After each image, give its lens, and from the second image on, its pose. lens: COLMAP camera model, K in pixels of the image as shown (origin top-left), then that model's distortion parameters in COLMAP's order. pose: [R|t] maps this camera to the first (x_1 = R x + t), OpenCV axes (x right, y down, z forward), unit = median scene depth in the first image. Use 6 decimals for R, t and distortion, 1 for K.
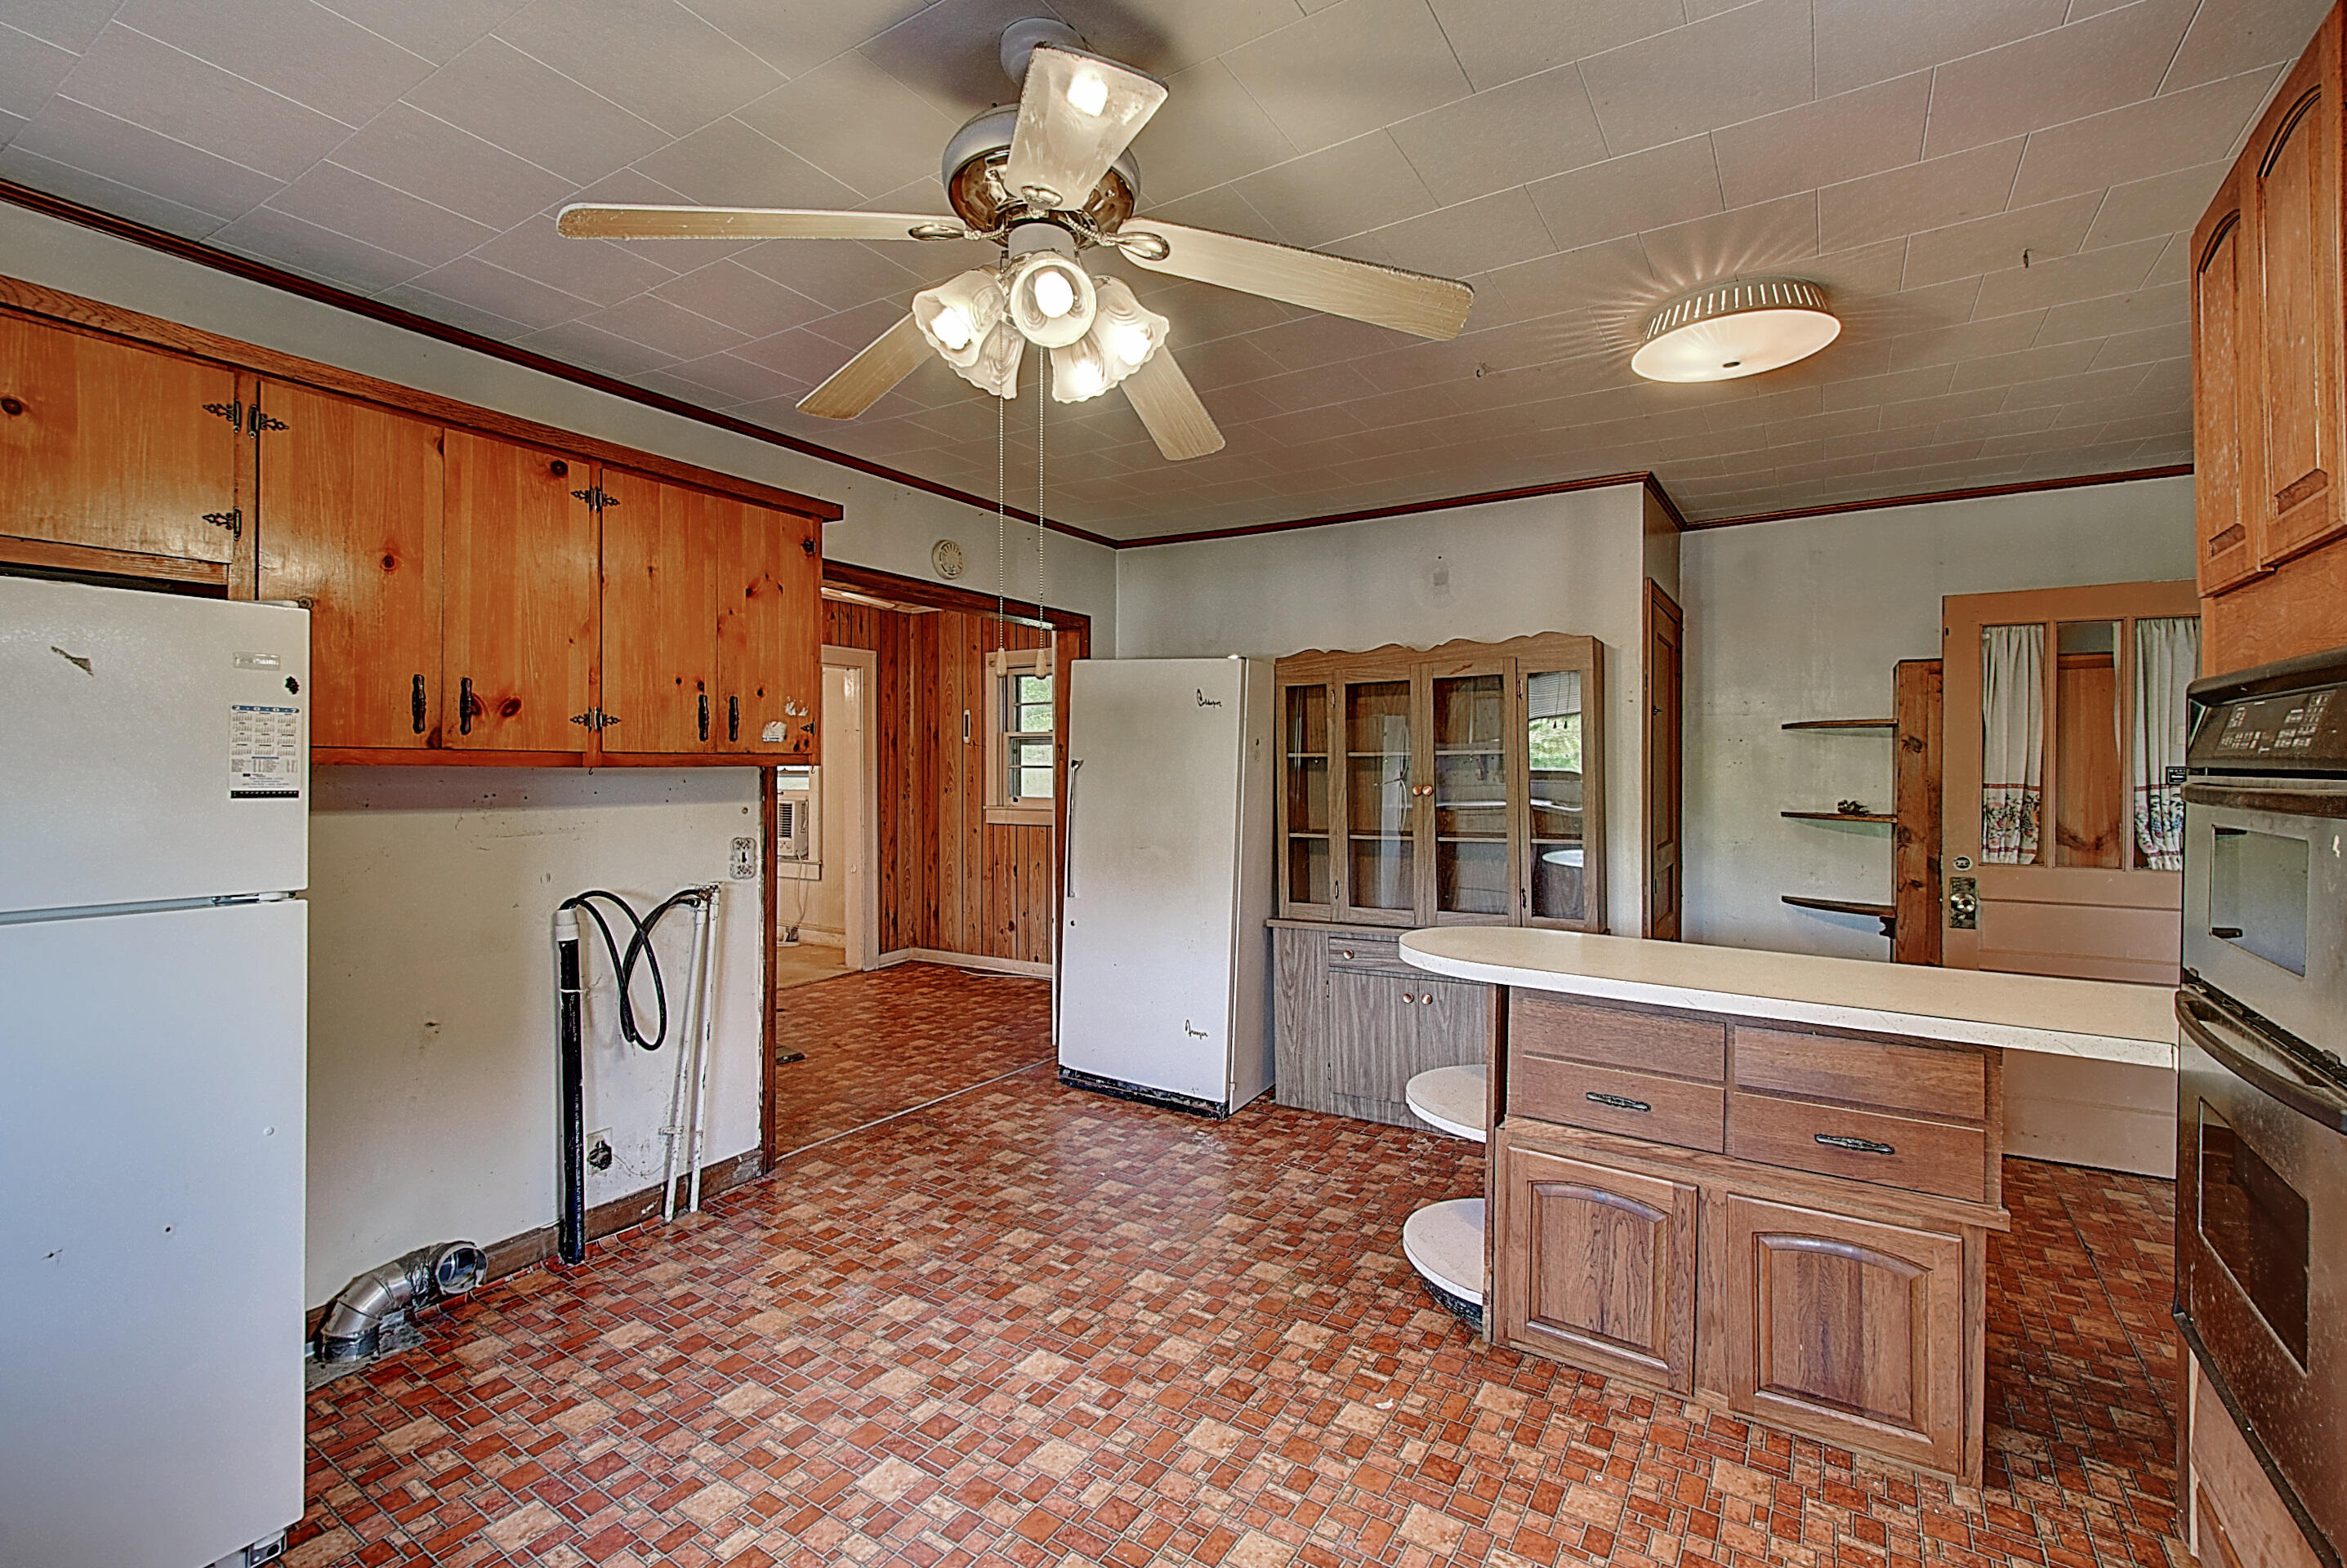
lens RADIAL K [[1036.6, 0, 1168.3], [0, 1036.6, 774.6], [0, 0, 1]] dist [-0.000745, -0.000174]
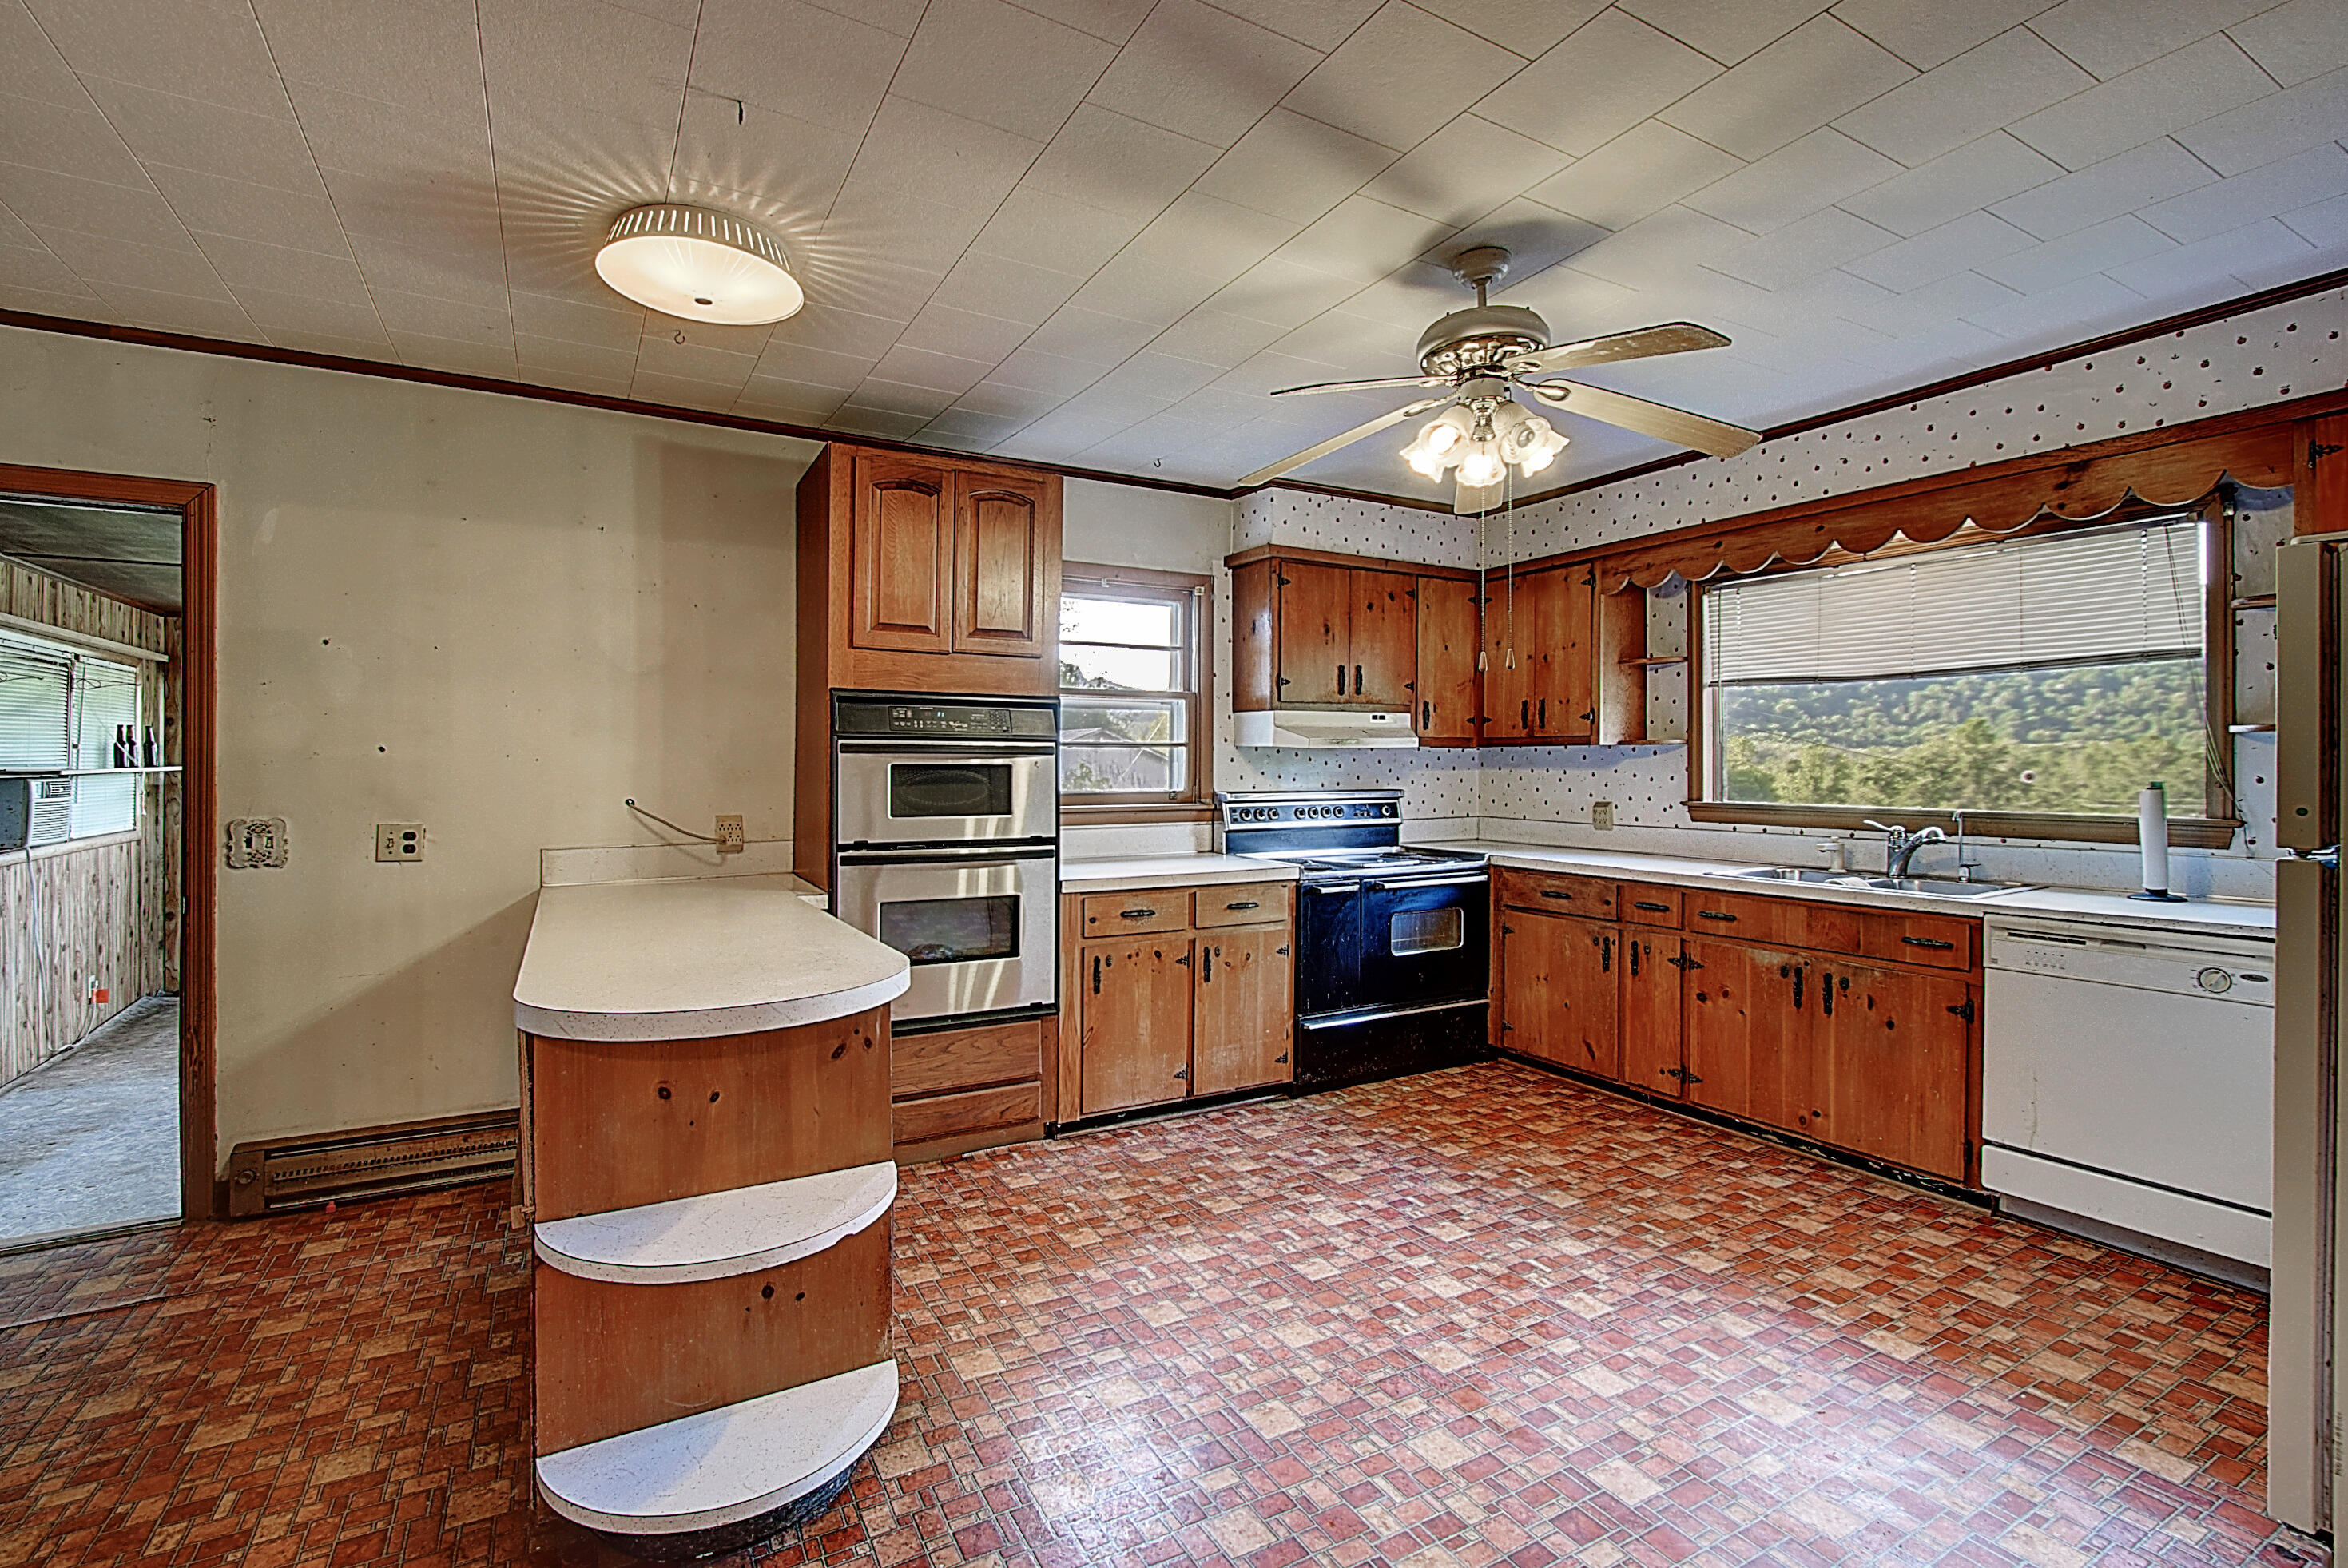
lens RADIAL K [[1037.1, 0, 1169.3], [0, 1037.1, 782.3], [0, 0, 1]] dist [-0.000745, -0.000174]
pose [[-0.884912, -0.008190, 0.465686, -0.319648], [-0.003991, 0.999942, 0.010003, 0.041168], [-0.465740, 0.006993, -0.884894, 1.926375]]
